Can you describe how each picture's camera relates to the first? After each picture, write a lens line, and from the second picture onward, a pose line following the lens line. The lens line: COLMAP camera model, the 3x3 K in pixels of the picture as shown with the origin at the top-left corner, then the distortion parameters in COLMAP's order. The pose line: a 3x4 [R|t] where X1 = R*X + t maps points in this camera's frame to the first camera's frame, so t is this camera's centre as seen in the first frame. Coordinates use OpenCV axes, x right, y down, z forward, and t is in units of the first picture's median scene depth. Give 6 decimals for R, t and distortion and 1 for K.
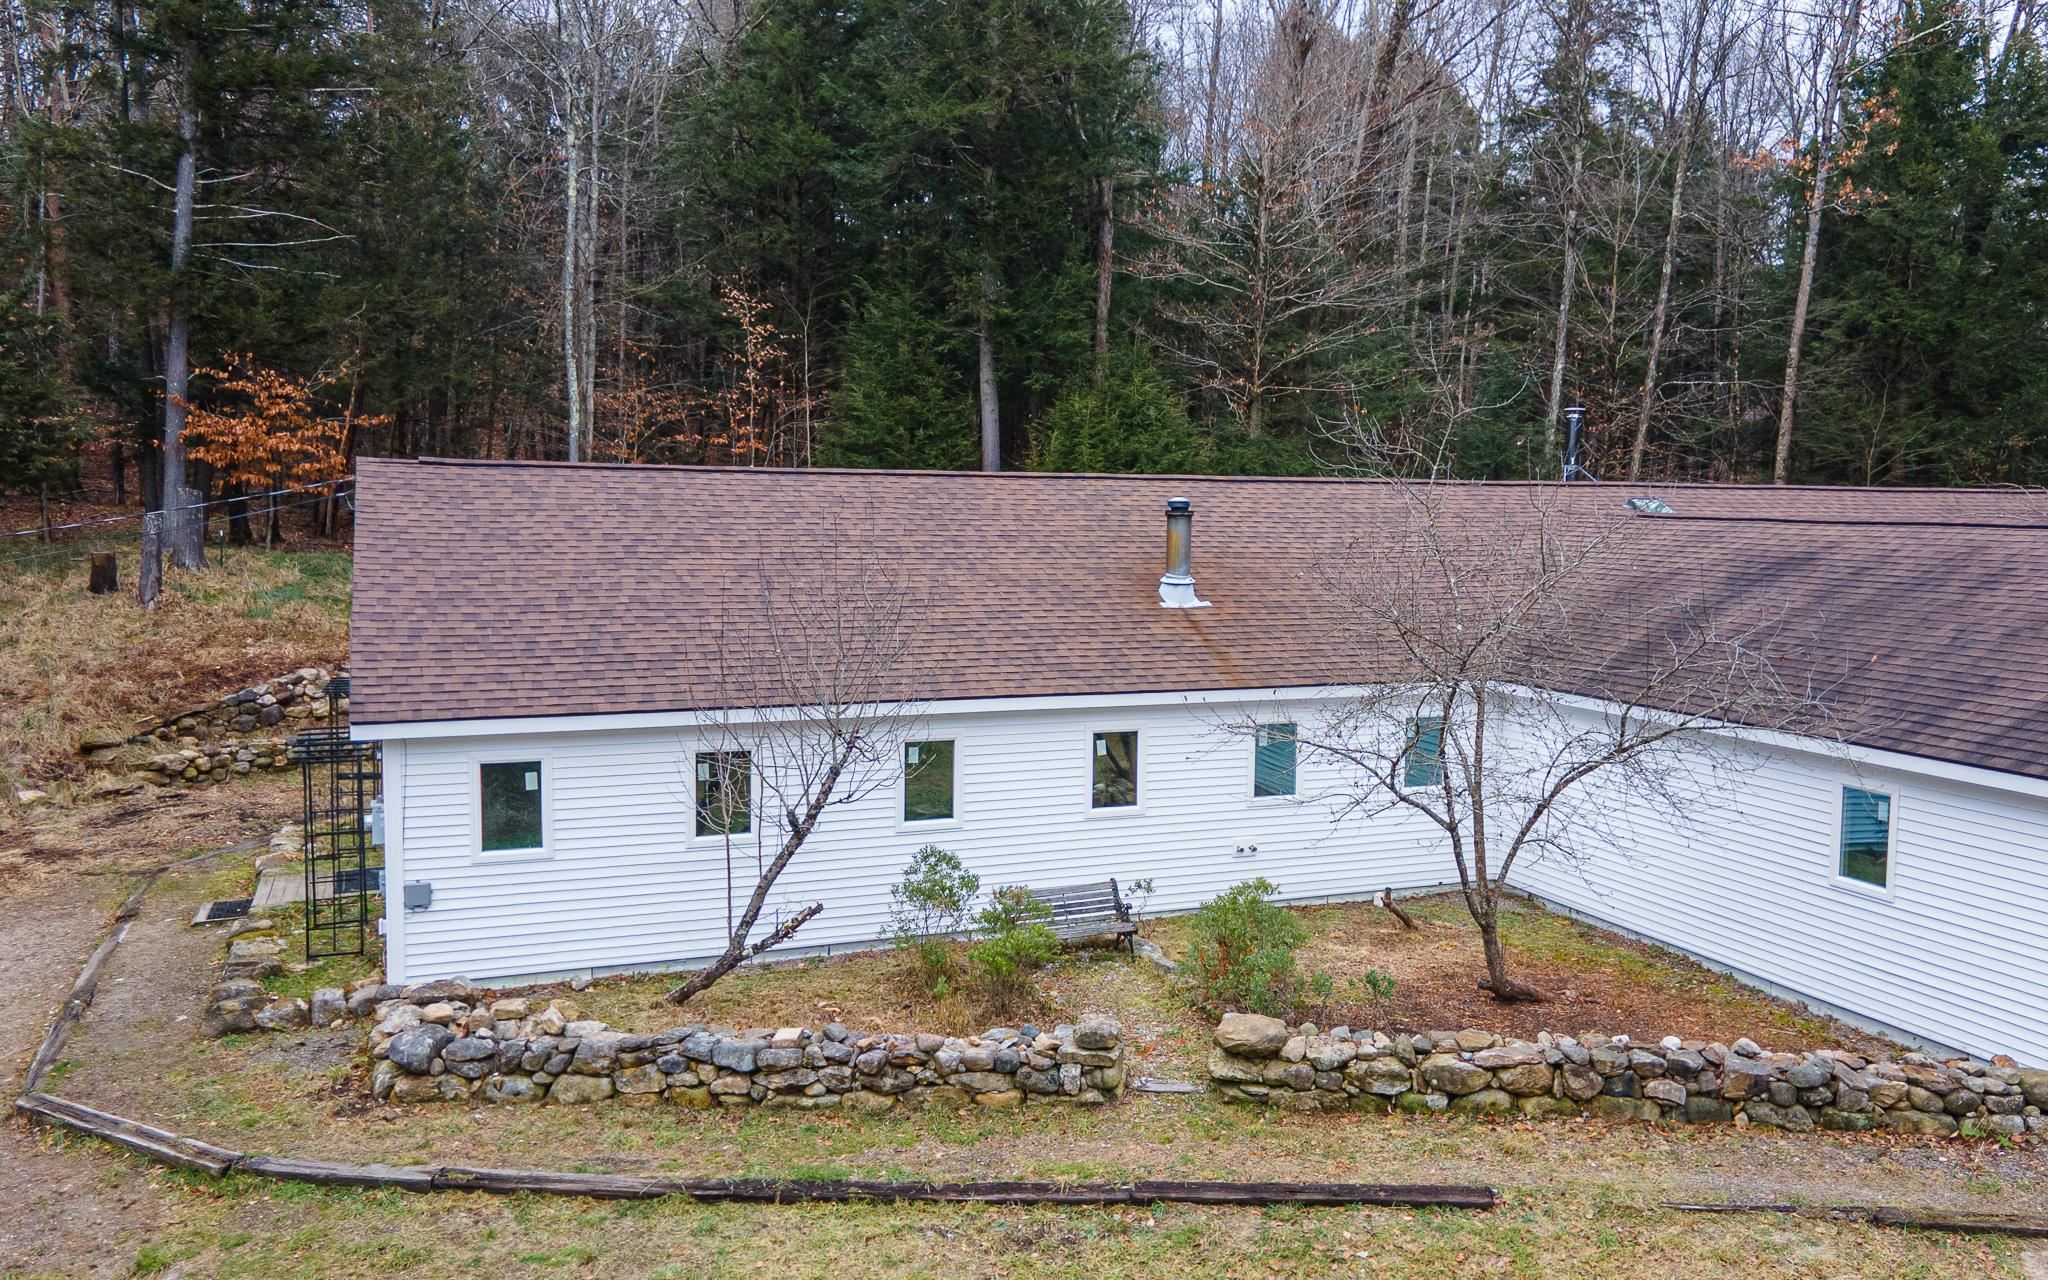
lens RADIAL K [[1711.6, 0, 1110.2], [0, 1711.6, 640.6], [0, 0, 1]] dist [0.016118, 0.084333]
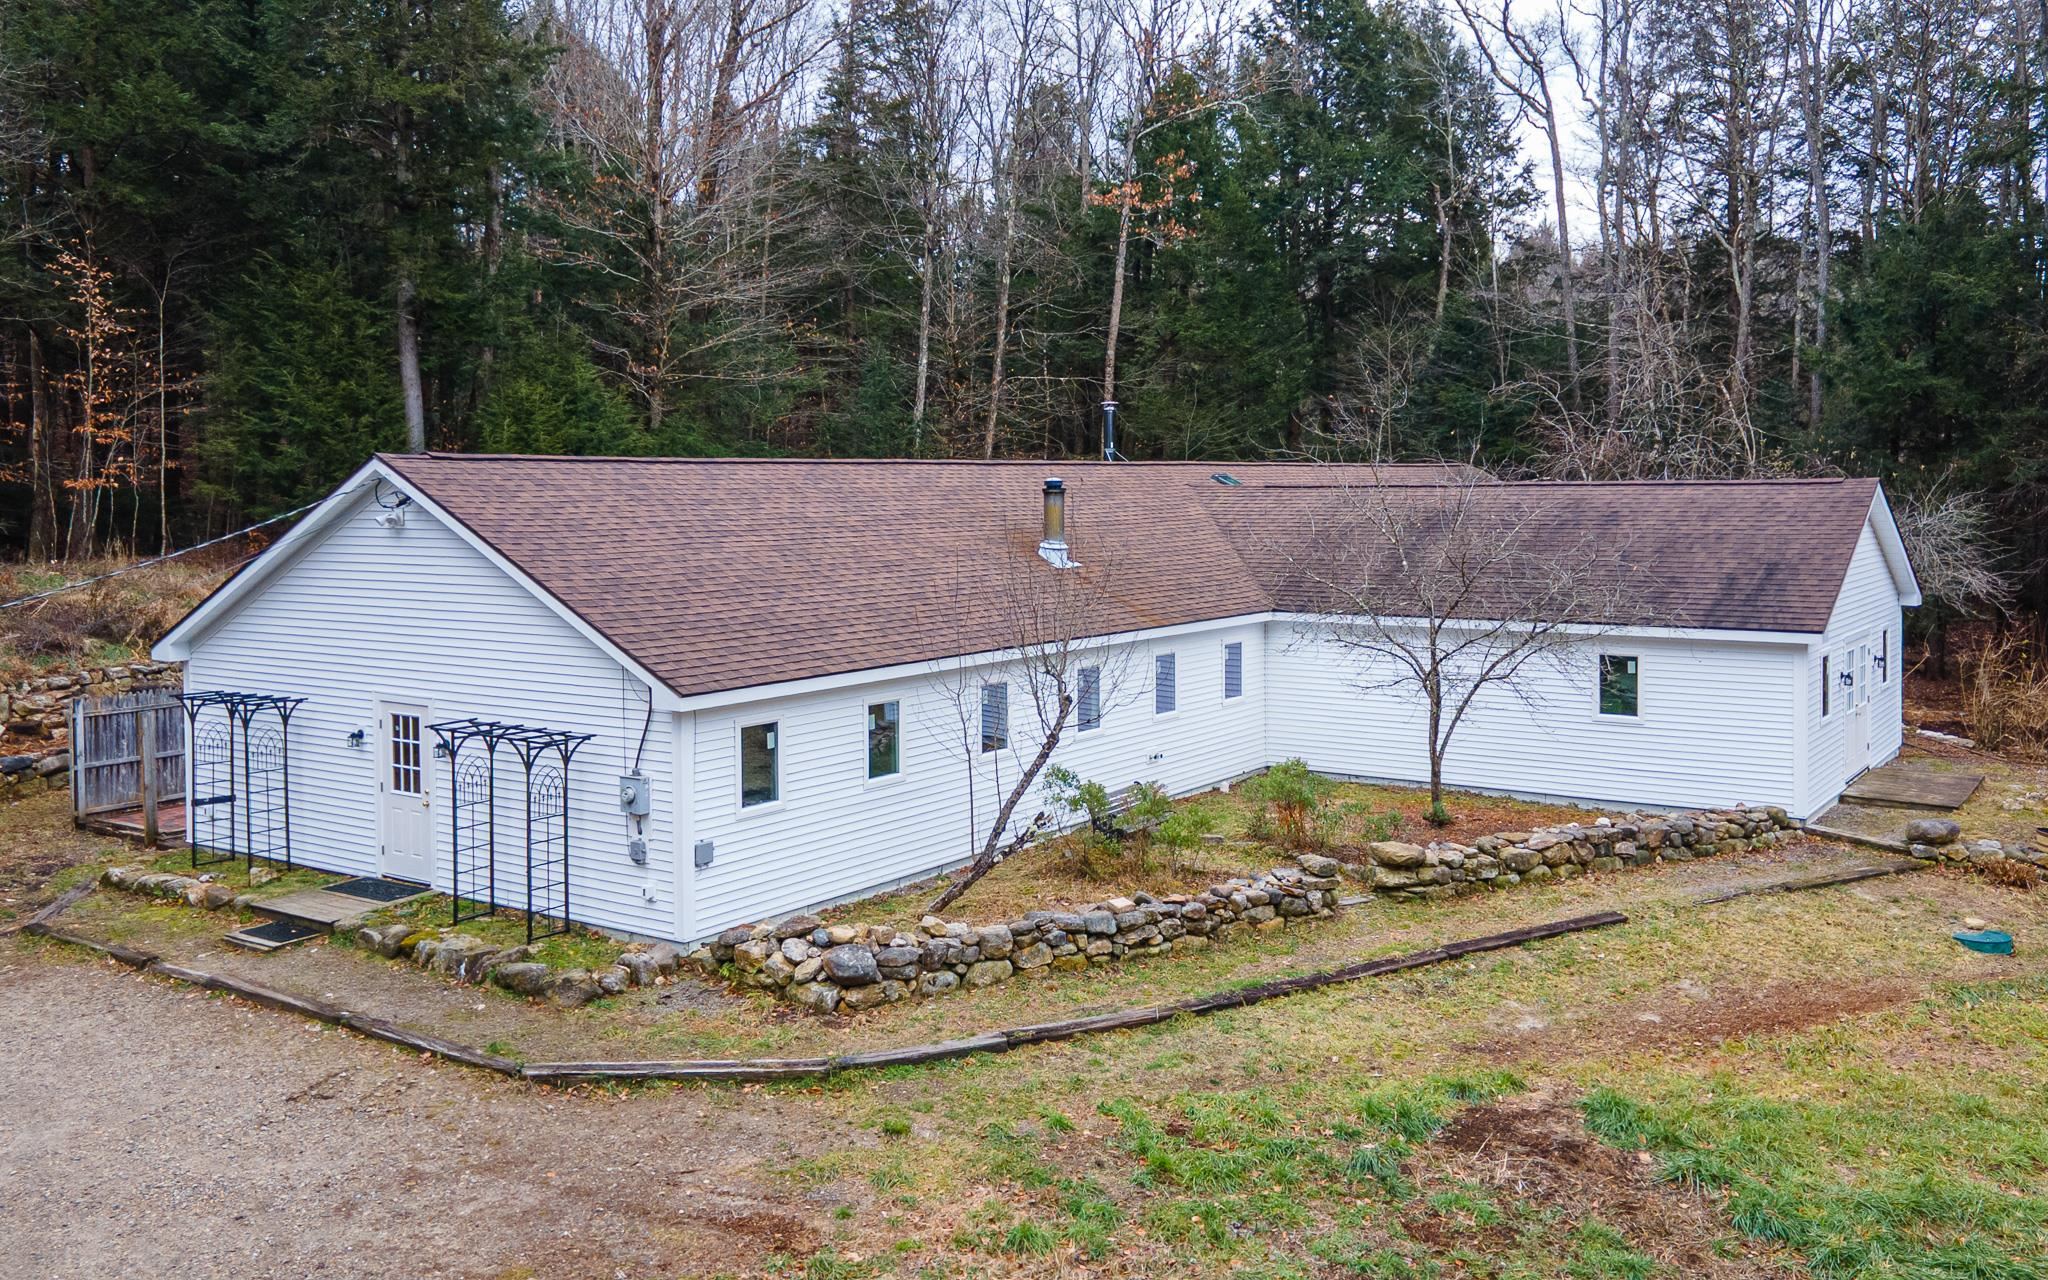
lens RADIAL K [[1830.6, 0, 1025.0], [0, 1830.6, 538.4], [0, 0, 1]] dist [0.091484, -0.115867]
pose [[0.832141, -0.036328, 0.553373, -1.002865], [0.065459, 0.997311, -0.032964, 0.001494], [-0.550687, 0.063654, 0.832281, -0.106877]]
